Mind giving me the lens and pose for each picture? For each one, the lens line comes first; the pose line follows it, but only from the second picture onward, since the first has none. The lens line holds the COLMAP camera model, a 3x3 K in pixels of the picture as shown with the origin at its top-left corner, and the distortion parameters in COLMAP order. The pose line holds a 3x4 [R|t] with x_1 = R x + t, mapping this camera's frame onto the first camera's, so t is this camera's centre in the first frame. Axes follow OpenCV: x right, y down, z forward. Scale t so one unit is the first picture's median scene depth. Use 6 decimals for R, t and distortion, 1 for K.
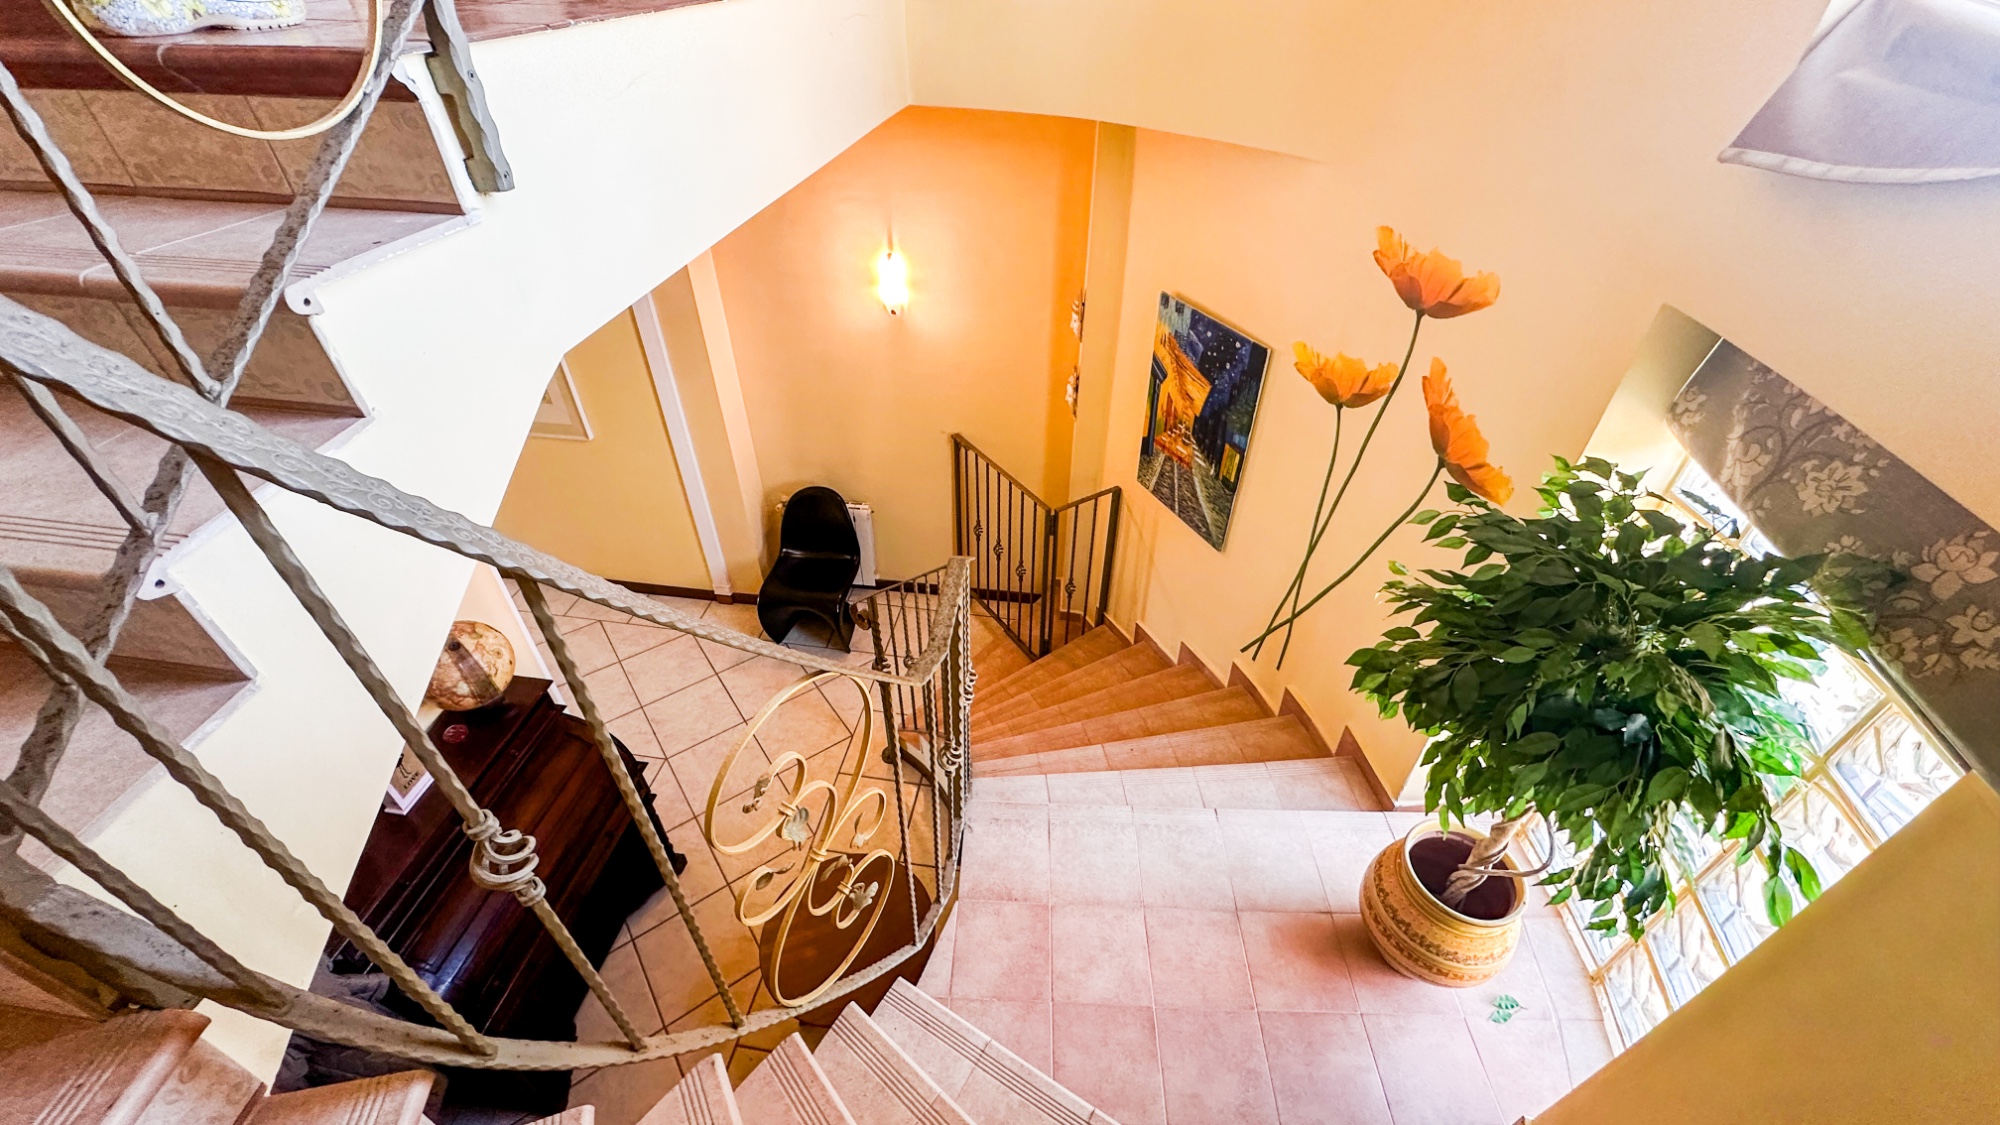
lens RADIAL K [[794.6, 0, 1002.5], [0, 794.6, 558.3], [0, 0, 1]] dist [-0.001888, 0.000451]
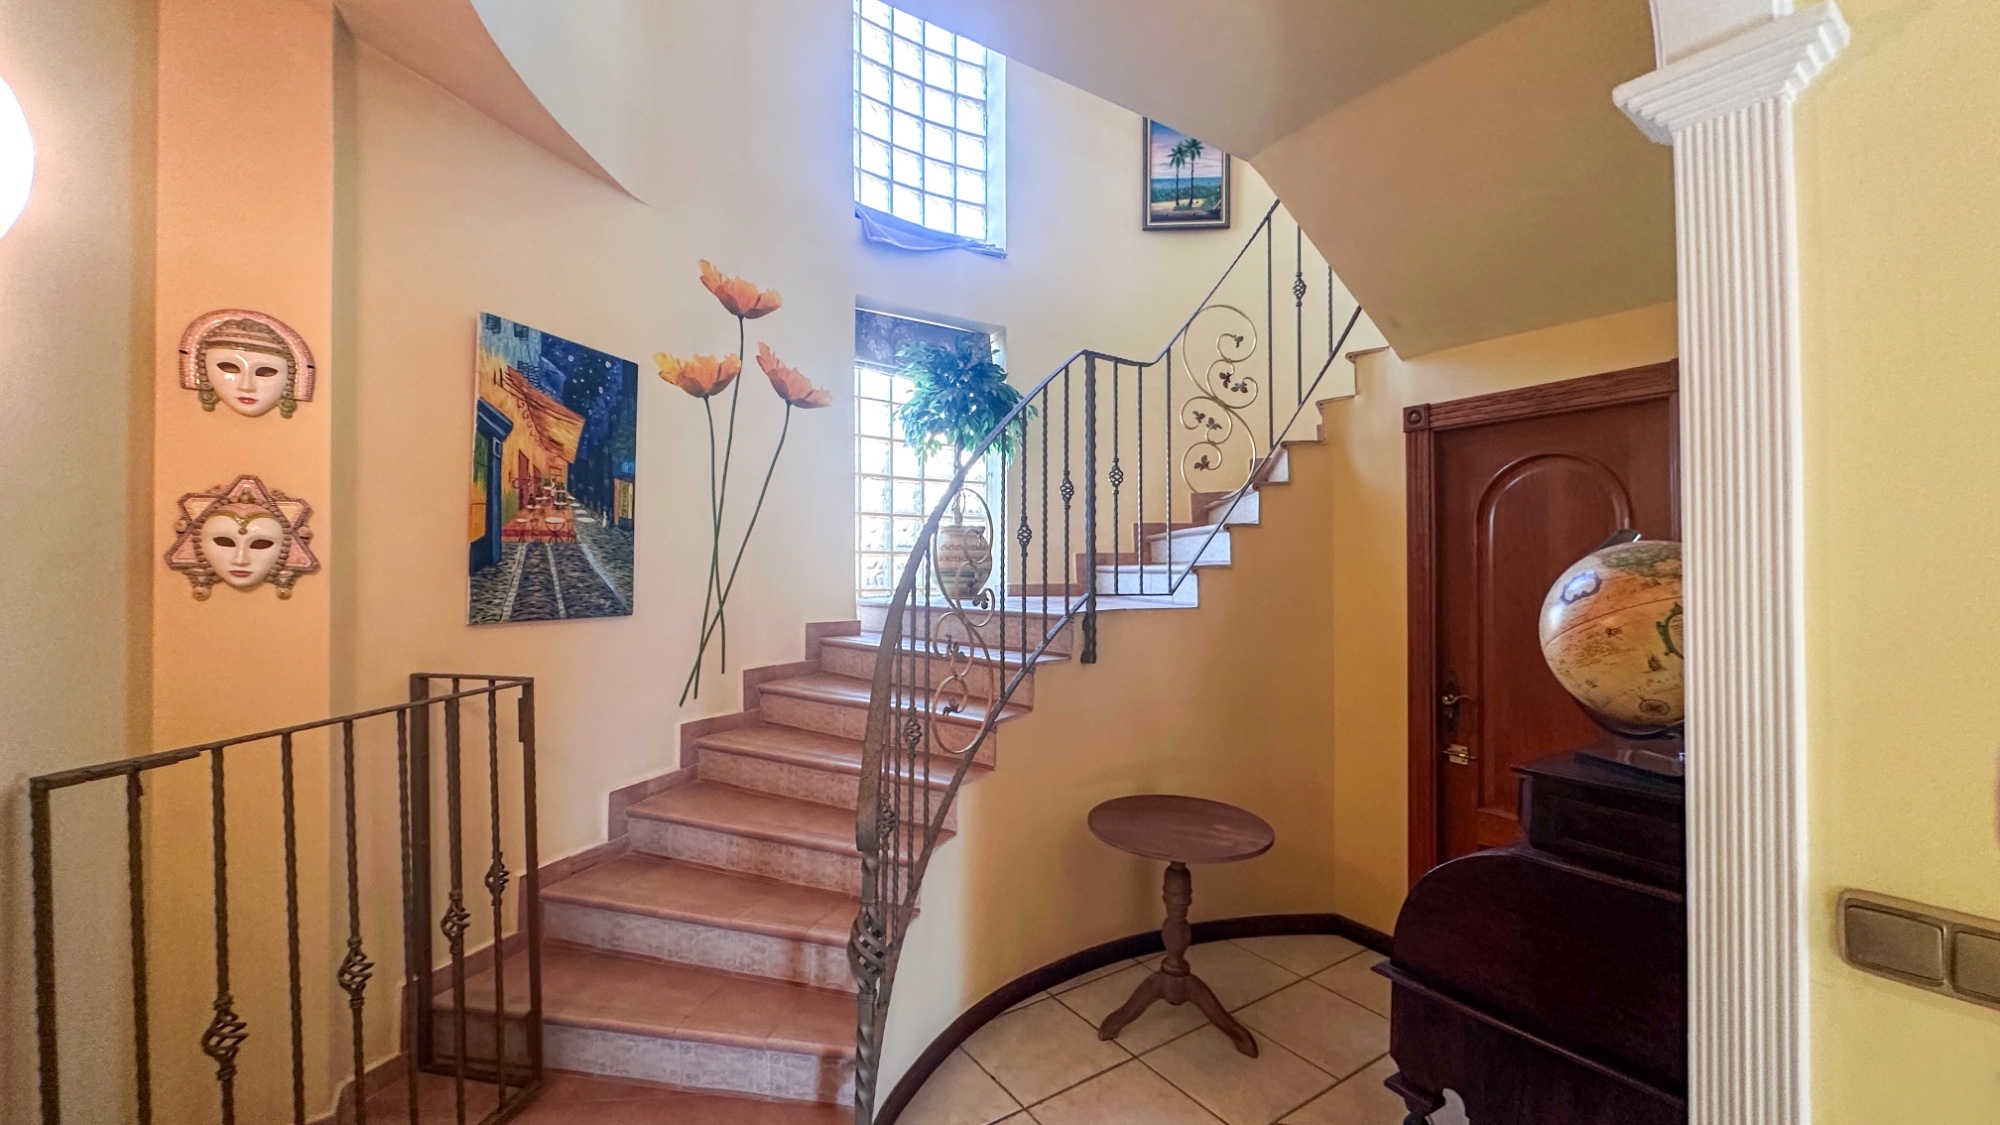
lens RADIAL K [[794.6, 0, 1002.5], [0, 794.6, 558.3], [0, 0, 1]] dist [-0.001888, 0.000451]
pose [[-0.676123, 0.004002, 0.736778, -0.690522], [0.460532, 0.782867, 0.418366, -0.252843], [-0.575125, 0.622176, -0.531157, 1.305321]]
